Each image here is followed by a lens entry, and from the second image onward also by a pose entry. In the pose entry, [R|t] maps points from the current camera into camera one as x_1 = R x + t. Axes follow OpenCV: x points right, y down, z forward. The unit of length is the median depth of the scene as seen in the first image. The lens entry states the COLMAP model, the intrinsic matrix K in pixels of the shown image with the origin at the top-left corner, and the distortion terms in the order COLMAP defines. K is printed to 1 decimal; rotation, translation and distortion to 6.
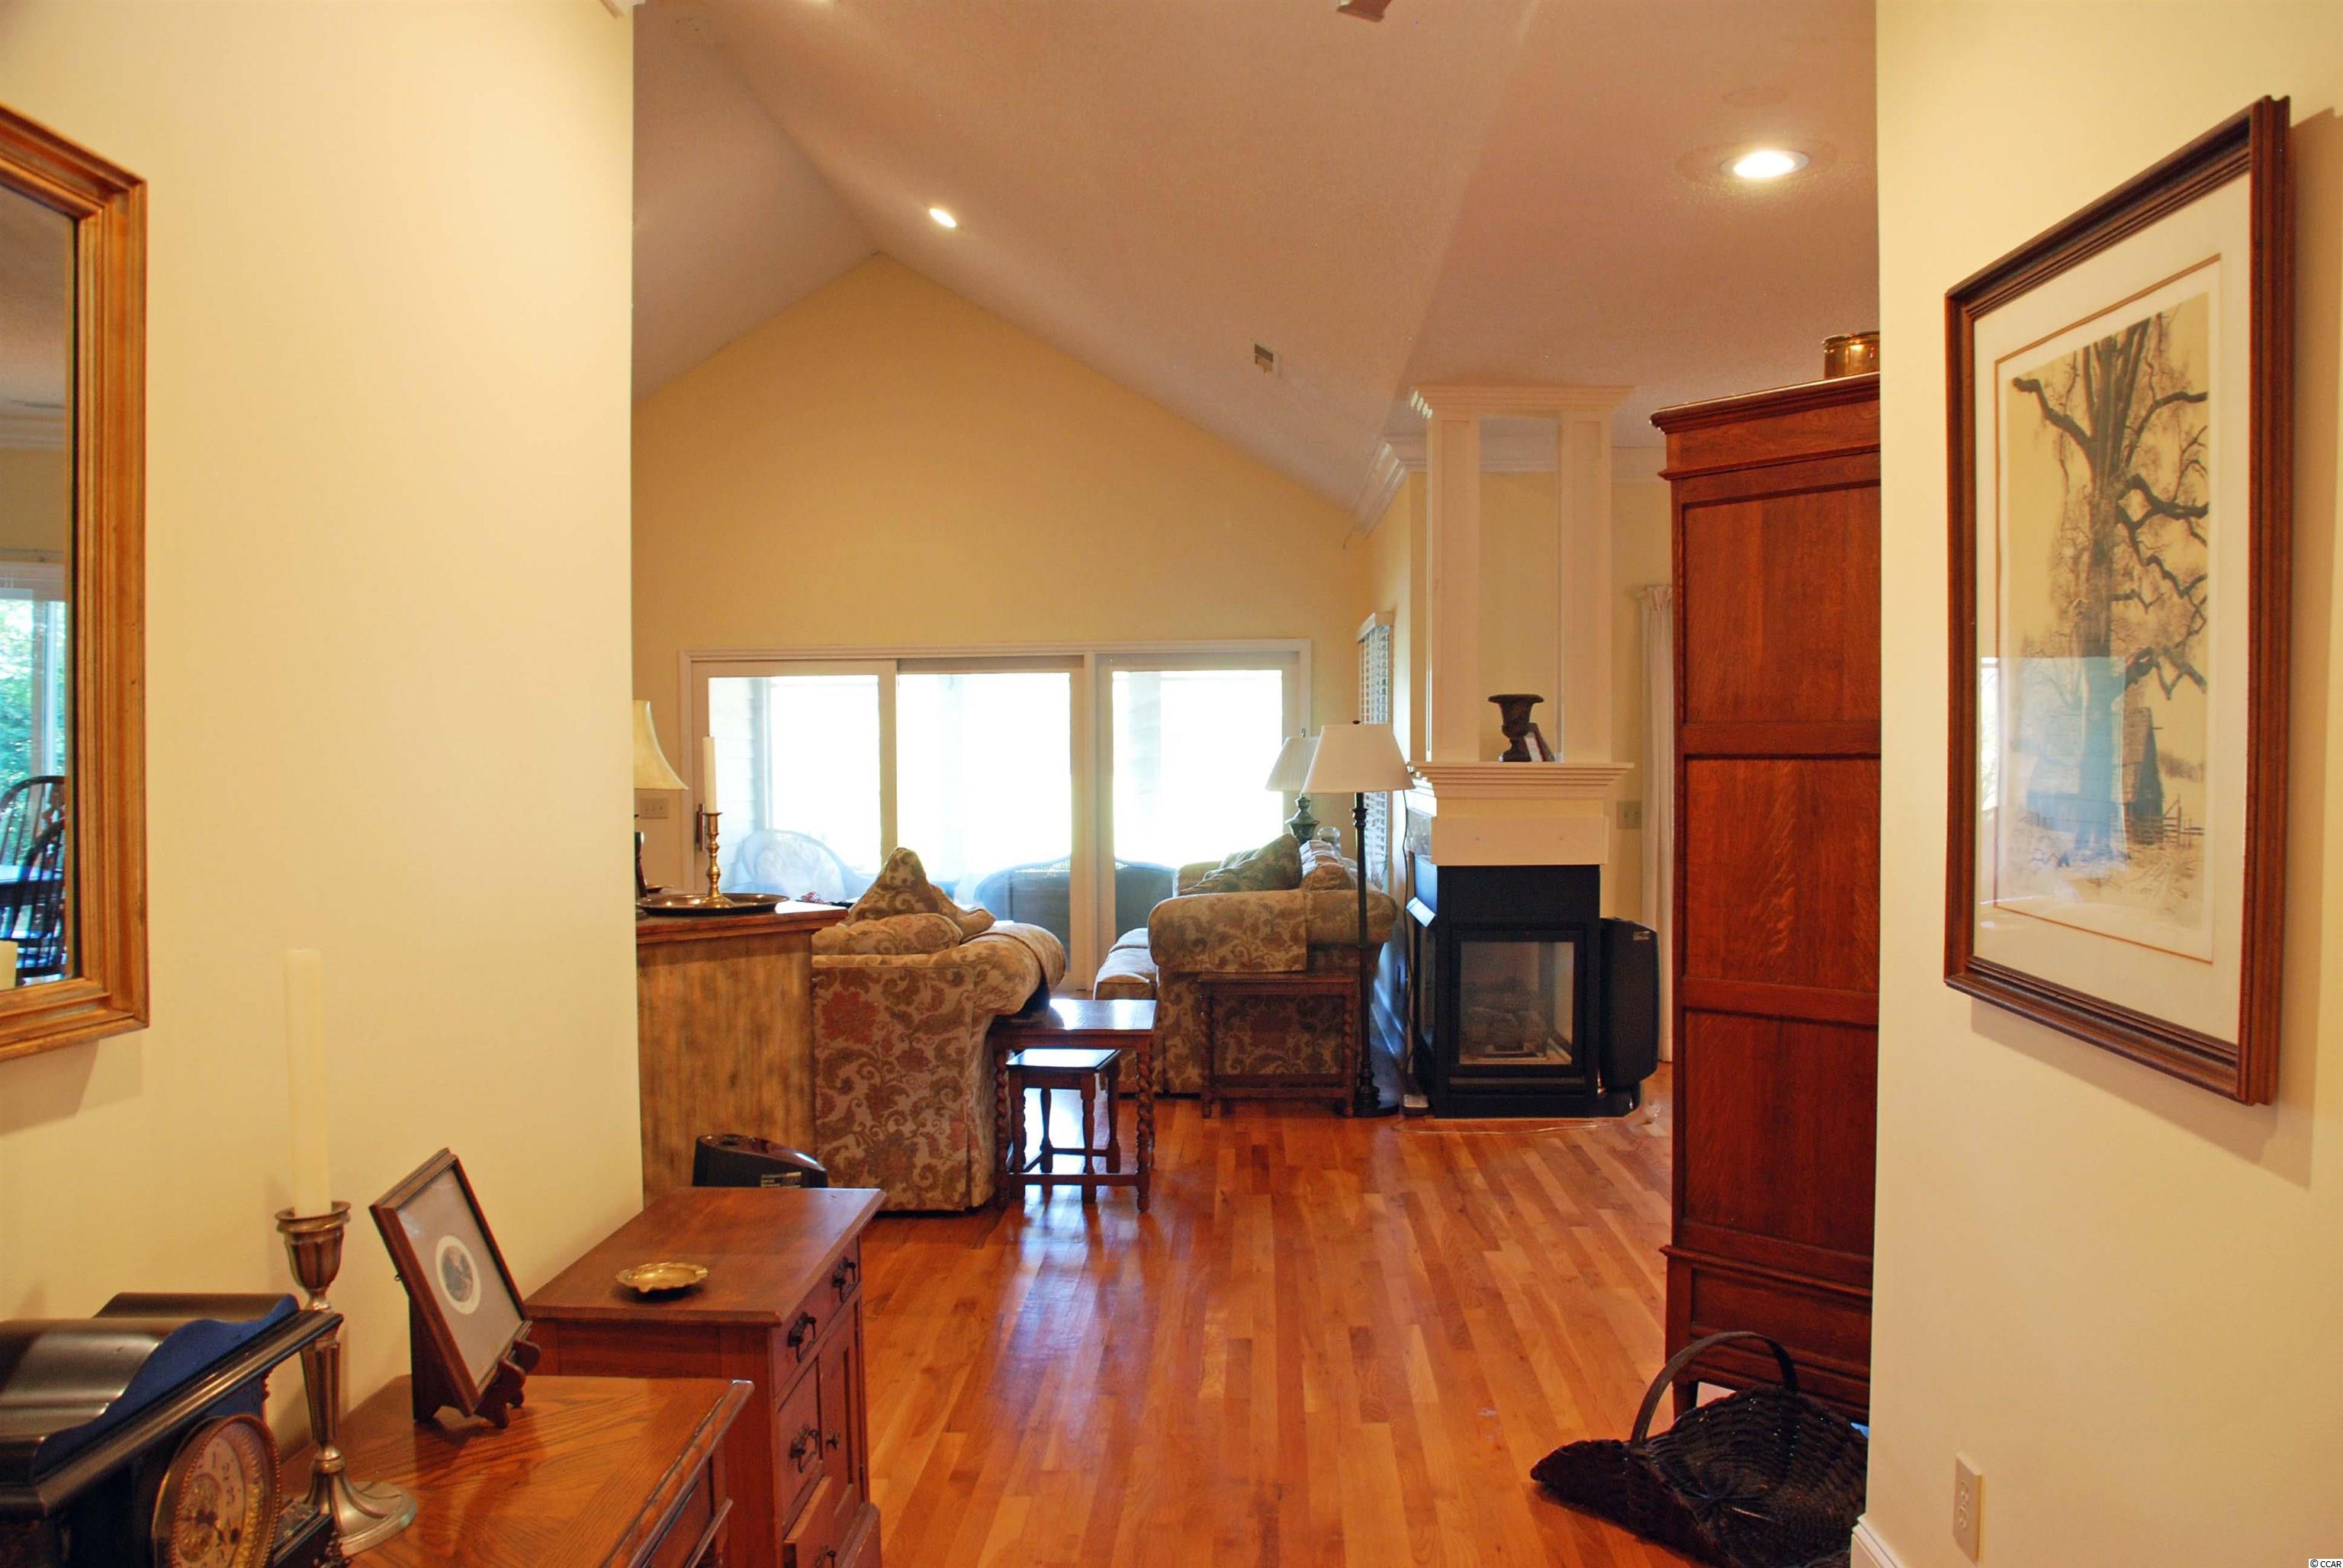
lens RADIAL K [[1840.7, 0, 1211.0], [0, 1840.7, 850.0], [0, 0, 1]] dist [-0.155573, 0.112176]
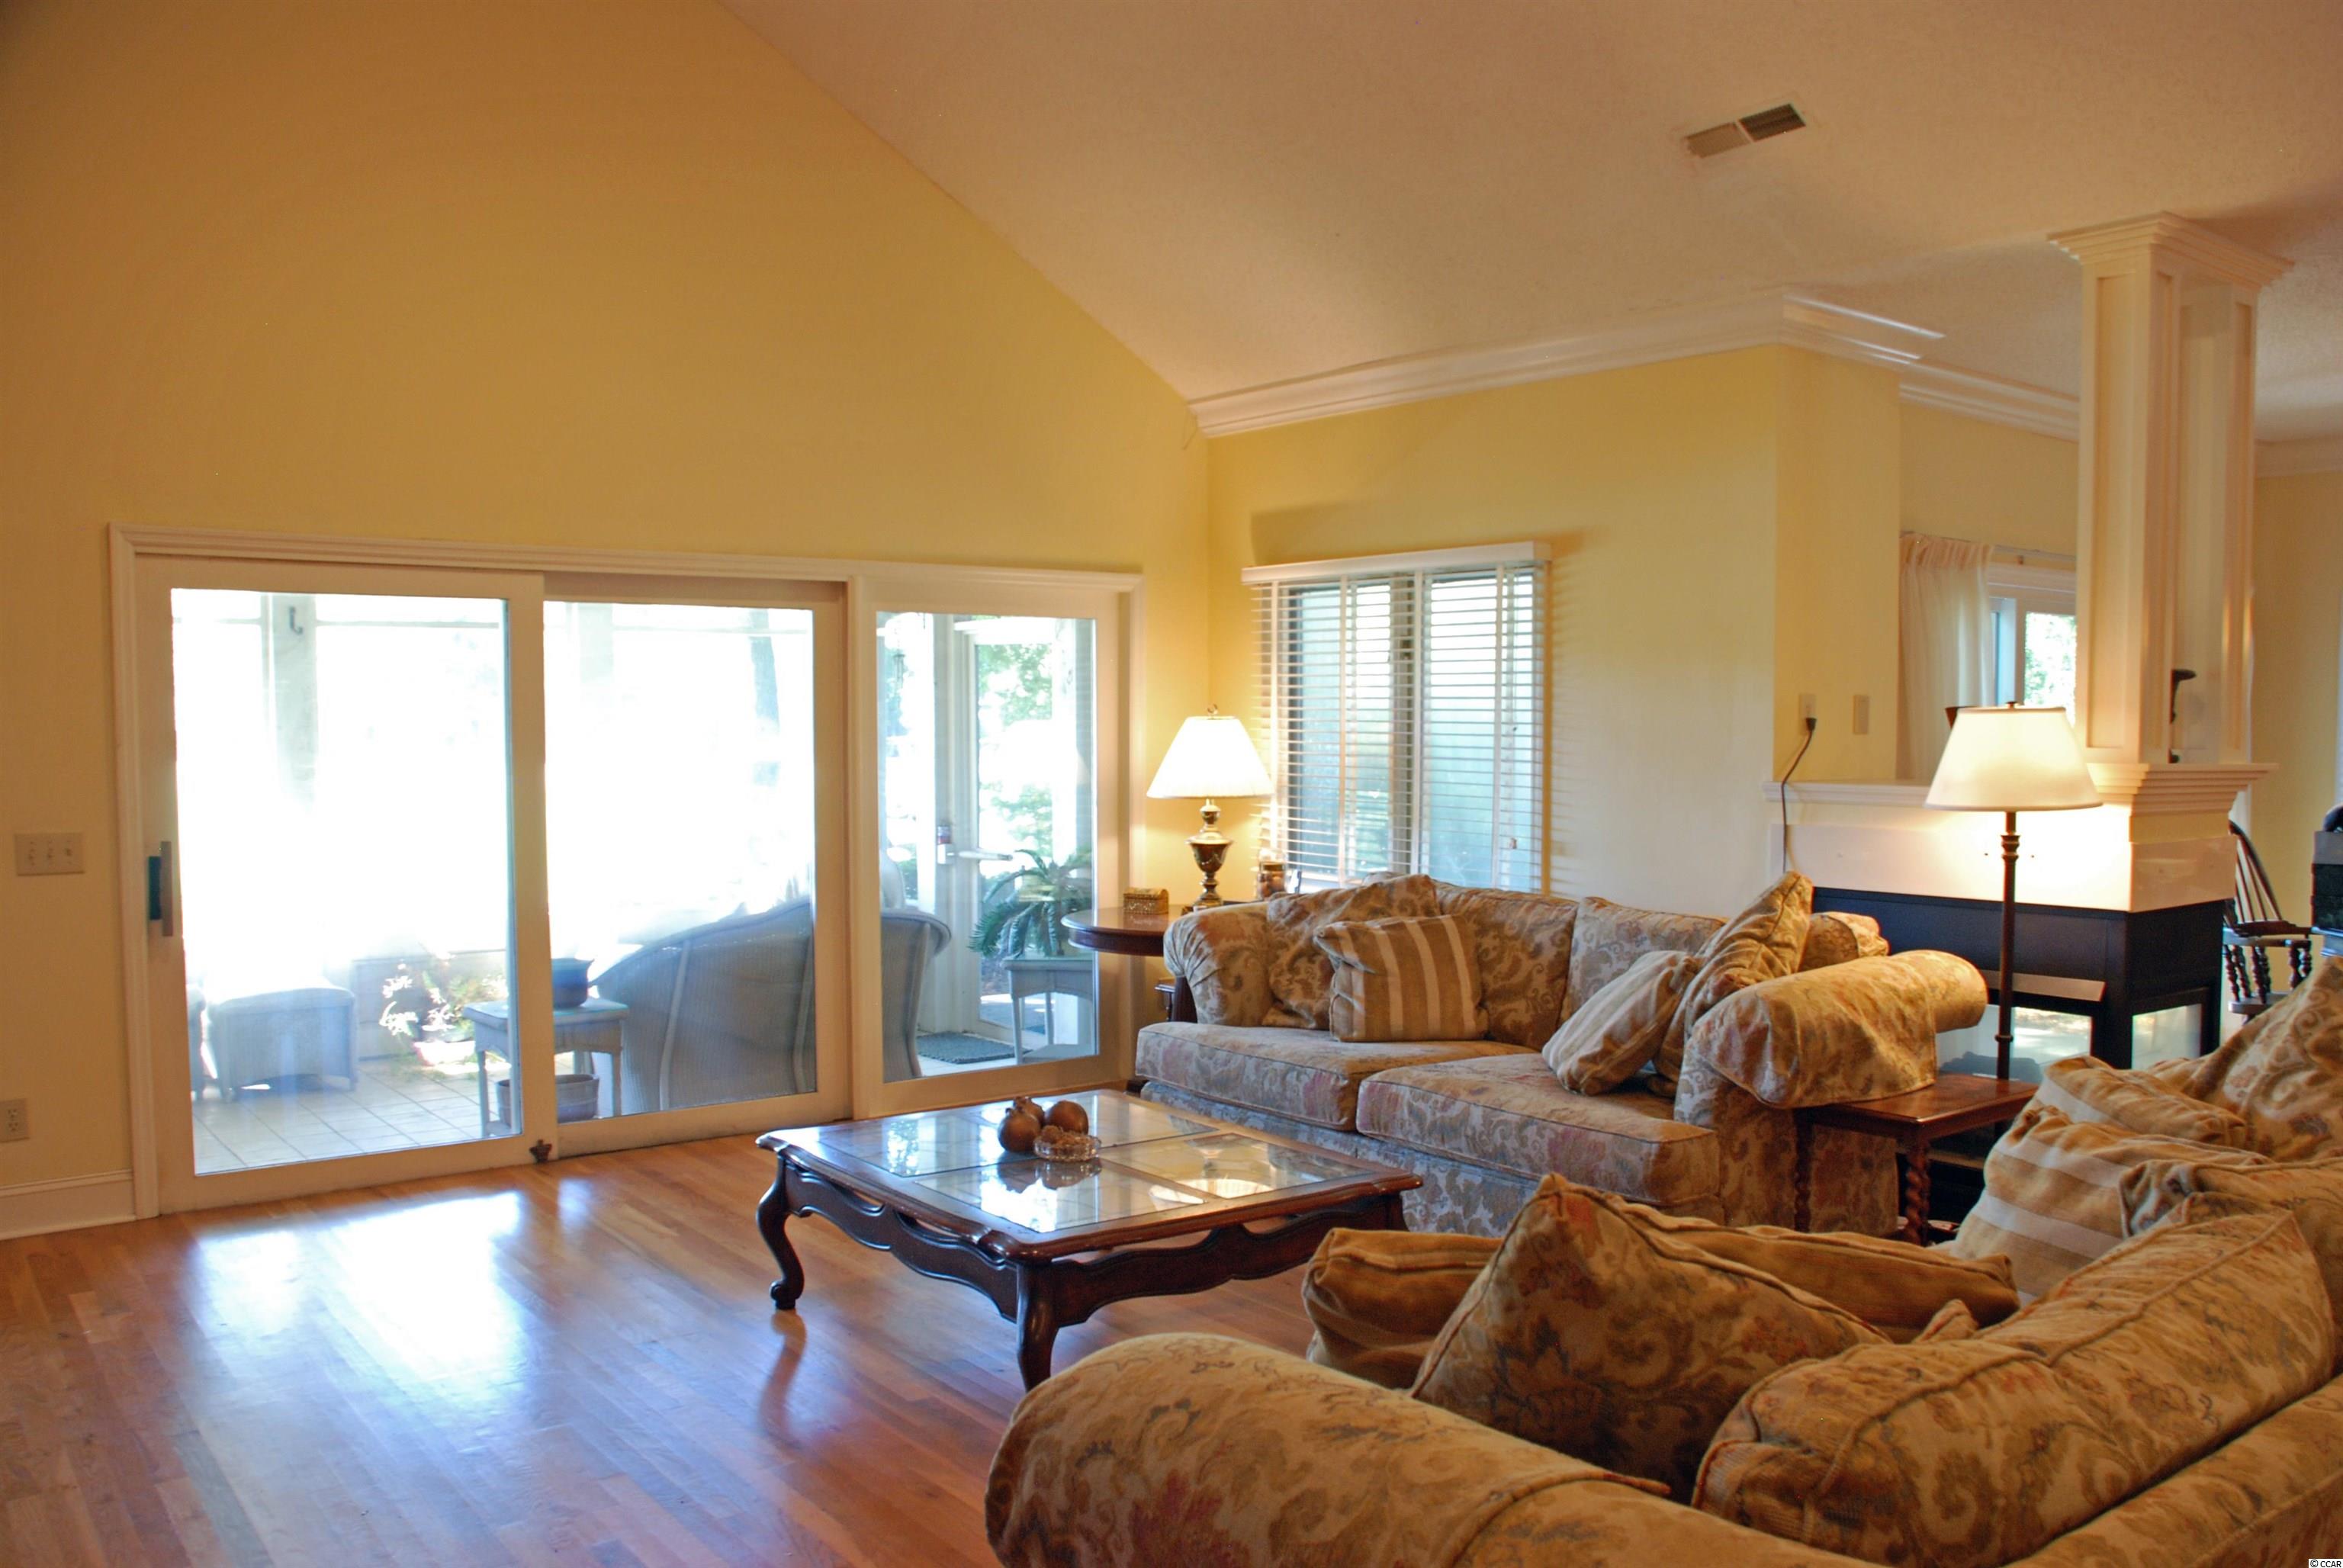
lens RADIAL K [[1860.7, 0, 1219.8], [0, 1860.7, 845.5], [0, 0, 1]] dist [-0.142742, 0.125362]
pose [[0.772673, -0.034187, 0.633883, -0.683649], [0.029156, 0.999406, 0.018360, -0.046403], [-0.634134, 0.004296, 0.773211, 0.814663]]
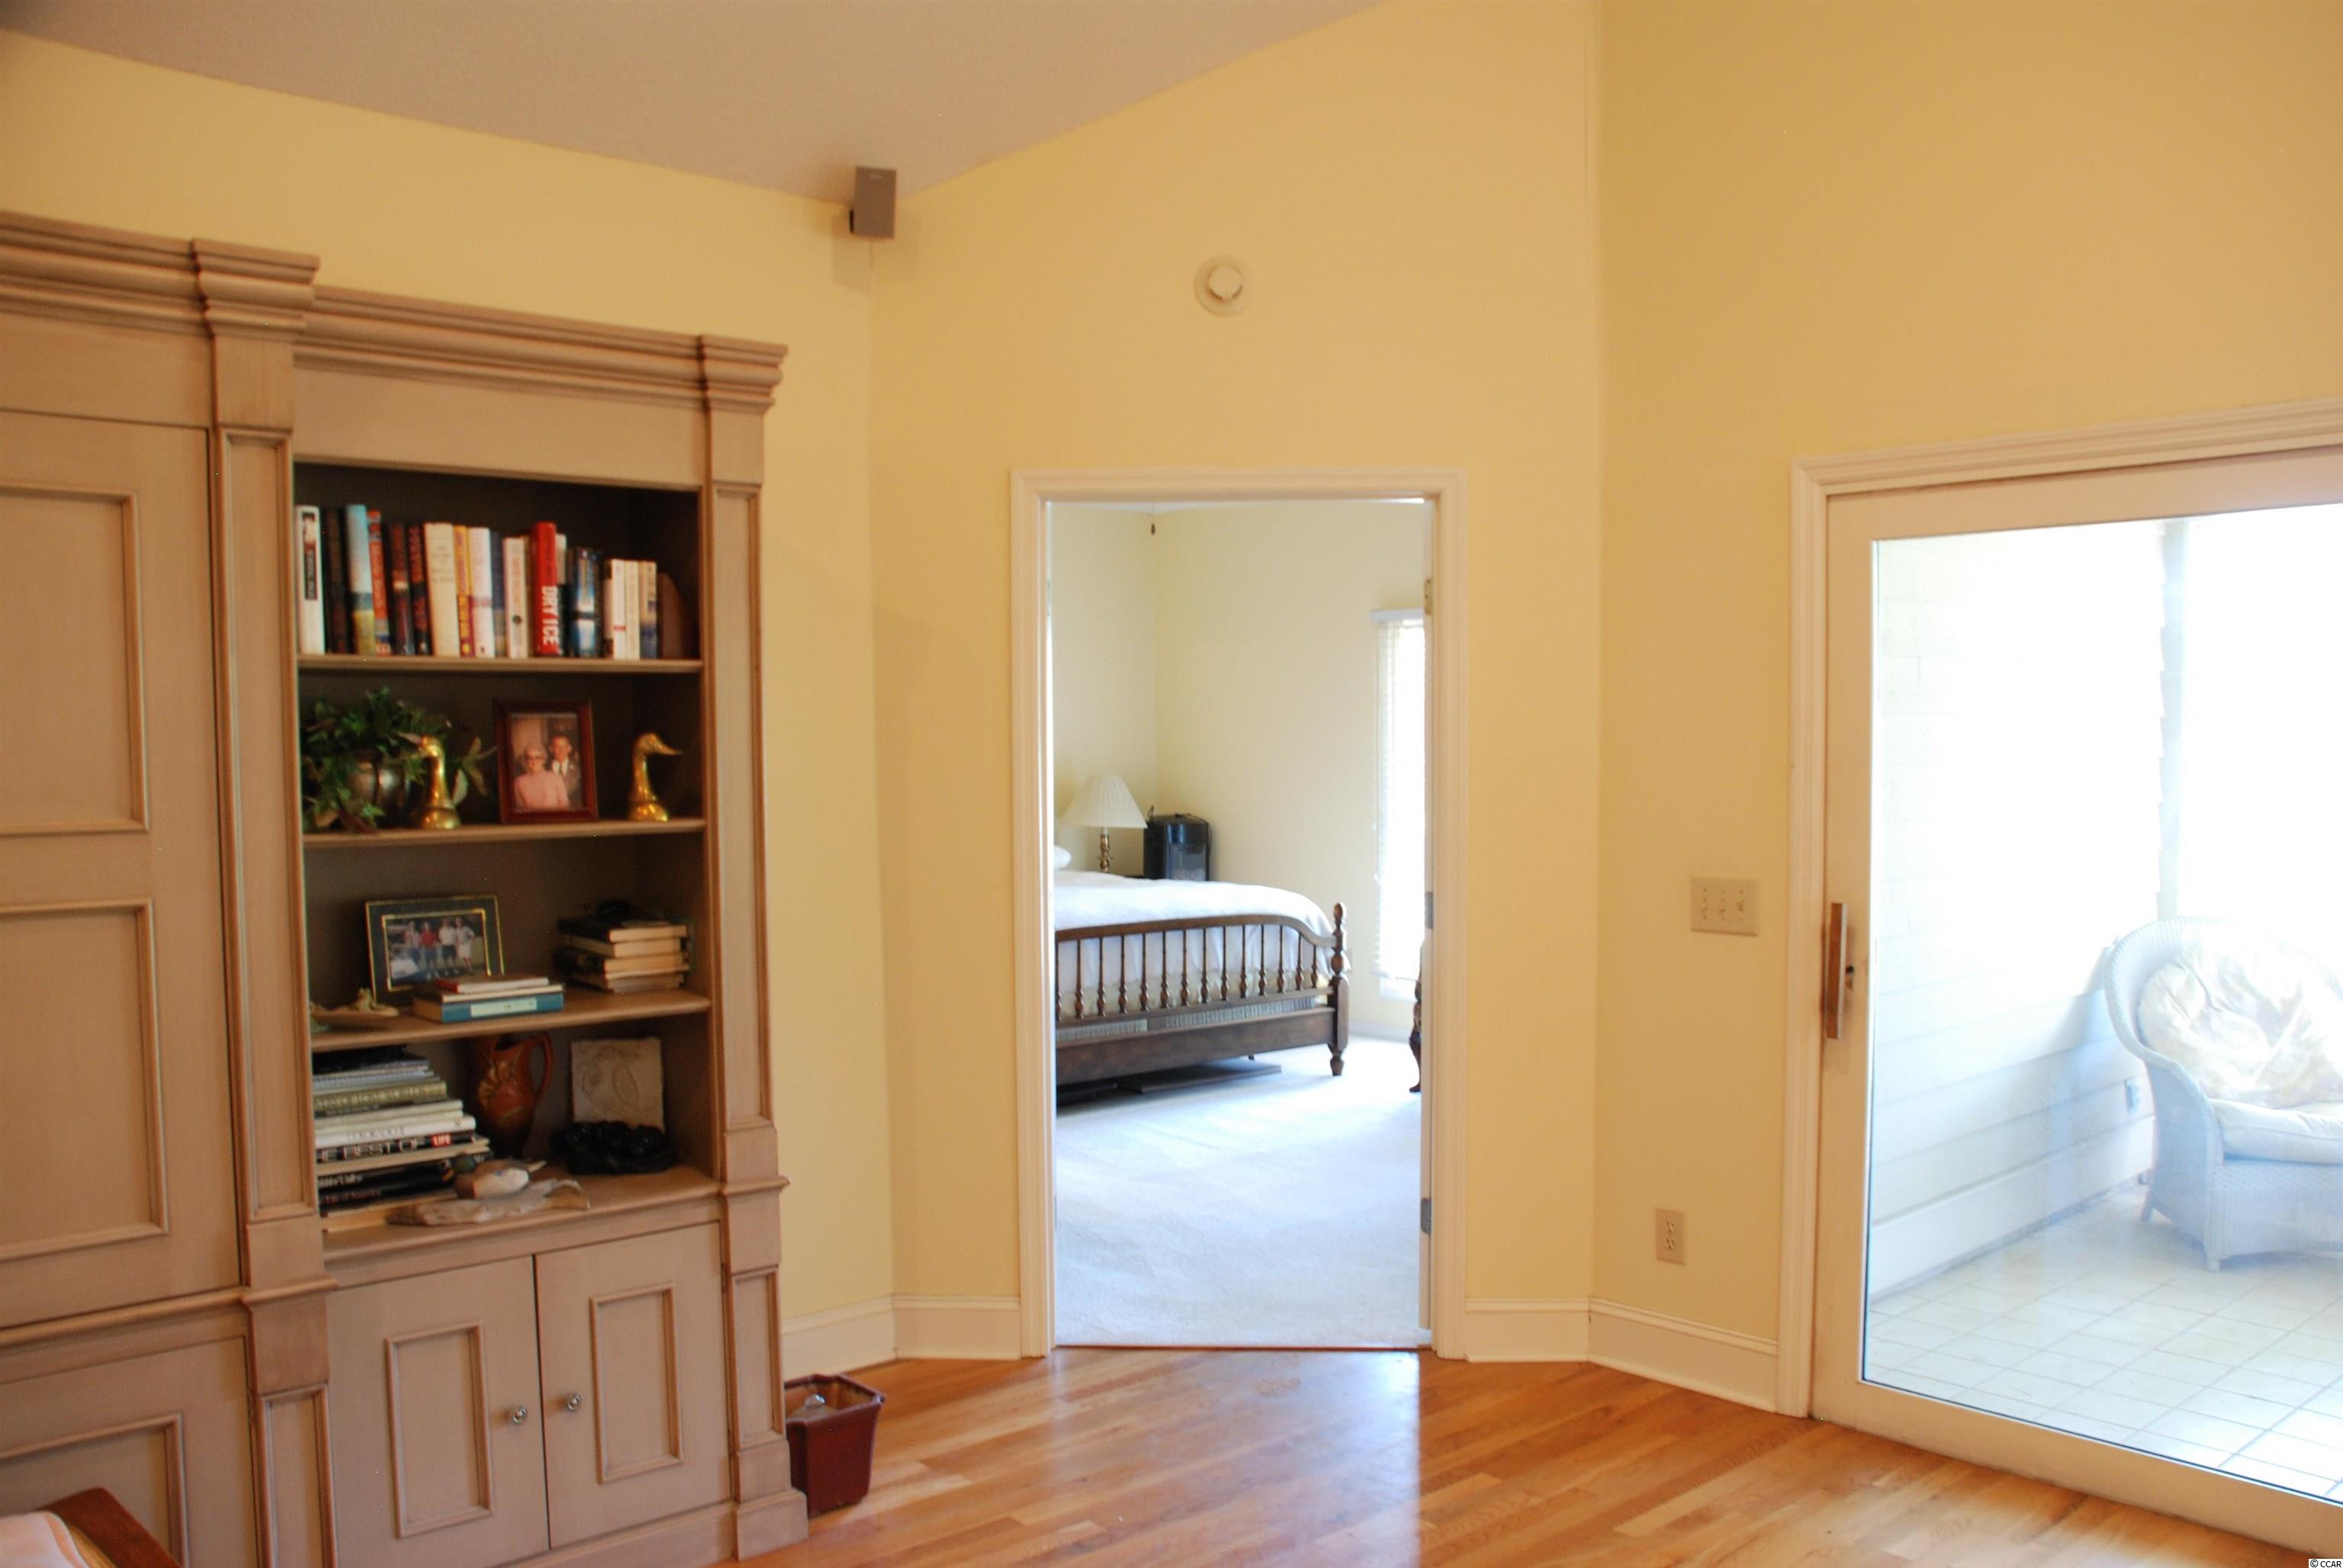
lens RADIAL K [[1852.1, 0, 1191.9], [0, 1852.1, 848.9], [0, 0, 1]] dist [-0.146560, 0.128758]
pose [[0.676146, 0.043961, -0.735455, -0.199741], [-0.034801, 0.999010, 0.027720, -0.076635], [0.735945, 0.006852, 0.677007, 1.248880]]
